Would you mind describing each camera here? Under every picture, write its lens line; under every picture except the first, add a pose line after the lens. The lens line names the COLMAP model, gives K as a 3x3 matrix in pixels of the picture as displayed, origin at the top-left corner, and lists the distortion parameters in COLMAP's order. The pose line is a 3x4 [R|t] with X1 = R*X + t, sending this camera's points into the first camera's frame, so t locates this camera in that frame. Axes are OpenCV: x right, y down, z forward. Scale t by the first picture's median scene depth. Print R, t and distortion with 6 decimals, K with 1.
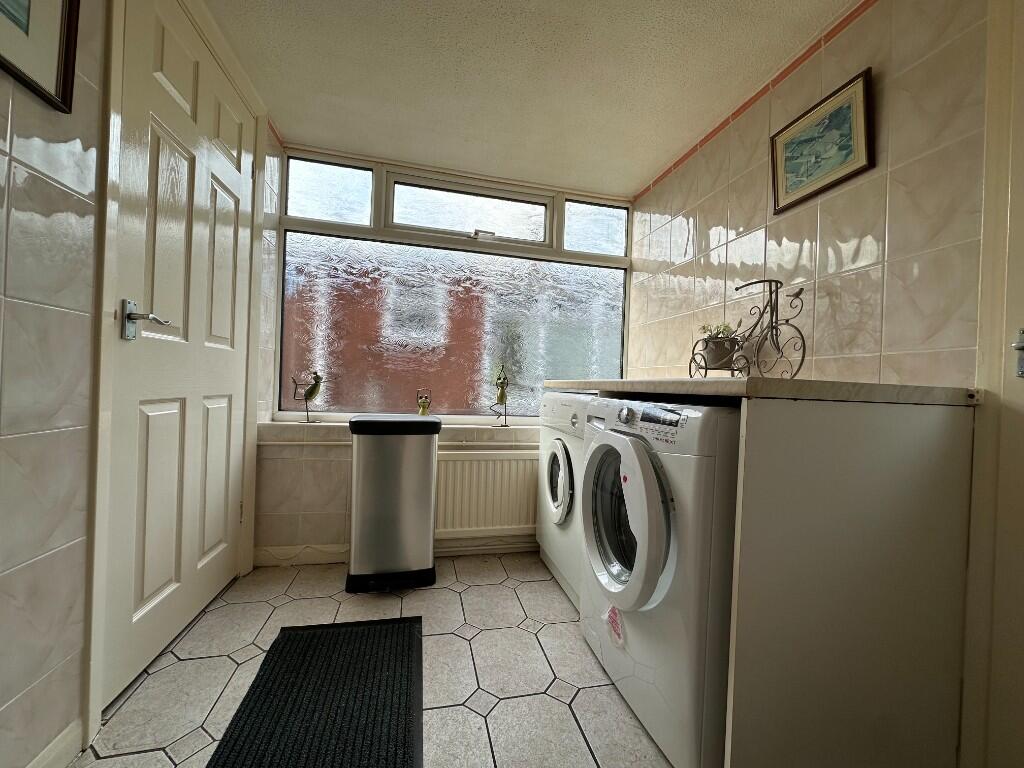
lens RADIAL K [[404.5, 0, 512.0], [0, 404.5, 384.0], [0, 0, 1]] dist [-0.001133, -0.000466]
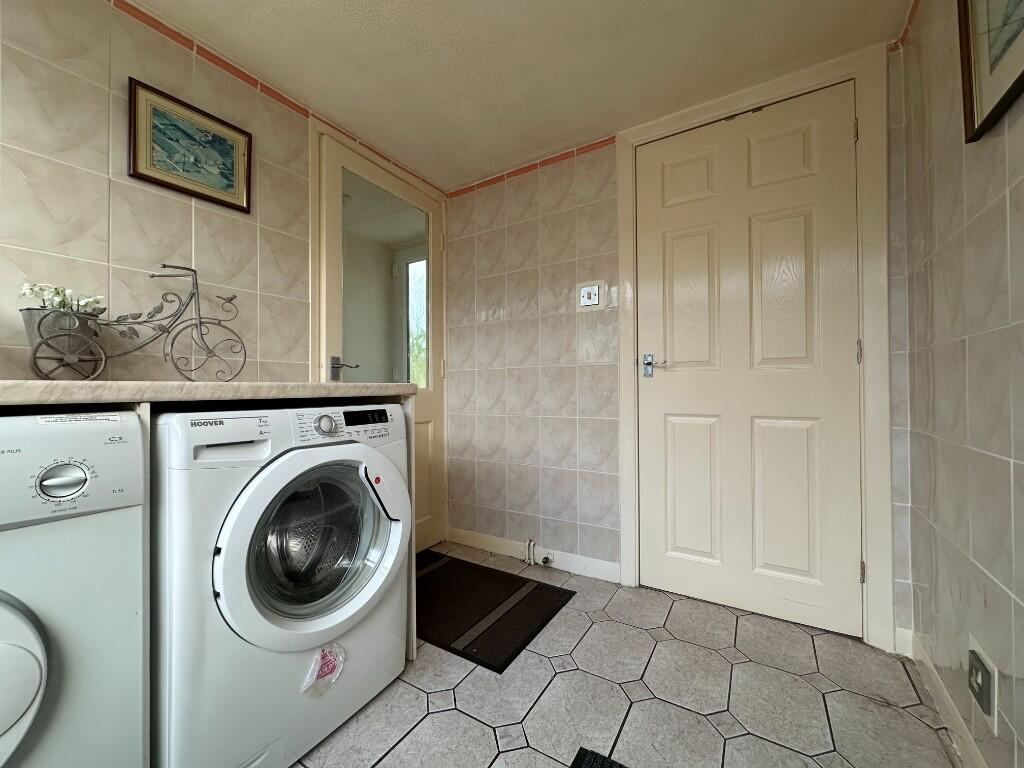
lens RADIAL K [[404.5, 0, 512.0], [0, 404.5, 384.0], [0, 0, 1]] dist [-0.001133, -0.000466]
pose [[-0.706777, -0.027648, 0.706896, -0.578161], [-0.022080, 0.999611, 0.017020, -0.033338], [-0.707092, -0.003579, -0.707113, 1.225788]]
